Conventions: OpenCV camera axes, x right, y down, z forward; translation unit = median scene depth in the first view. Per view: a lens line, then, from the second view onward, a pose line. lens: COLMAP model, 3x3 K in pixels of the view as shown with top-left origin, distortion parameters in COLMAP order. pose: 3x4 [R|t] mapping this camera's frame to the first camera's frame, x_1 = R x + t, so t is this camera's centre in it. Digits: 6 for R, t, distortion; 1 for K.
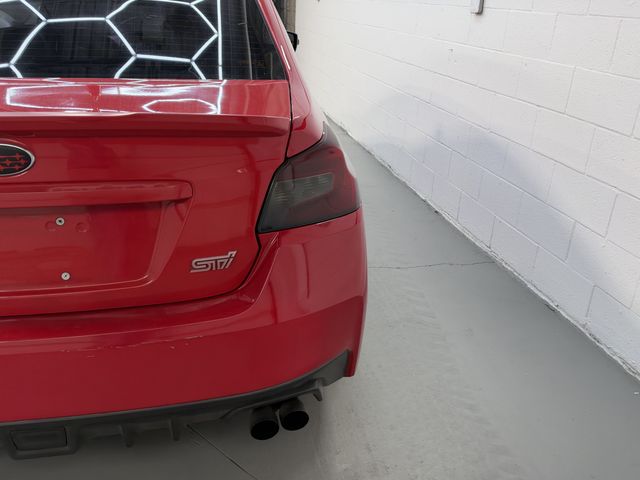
lens RADIAL K [[573.3, 0, 320.0], [0, 573.3, 240.0], [0, 0, 1]] dist [0.111026, -0.198151]
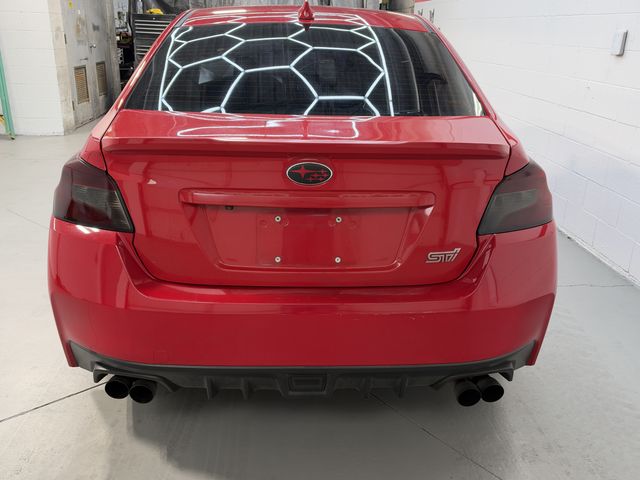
lens RADIAL K [[556.2, 0, 320.0], [0, 556.2, 240.0], [0, 0, 1]] dist [0.117056, -0.222981]
pose [[0.986363, 0.033630, -0.161112, -0.191047], [-0.041863, 0.997970, -0.047985, 0.055704], [0.159172, 0.054075, 0.985769, -0.207255]]
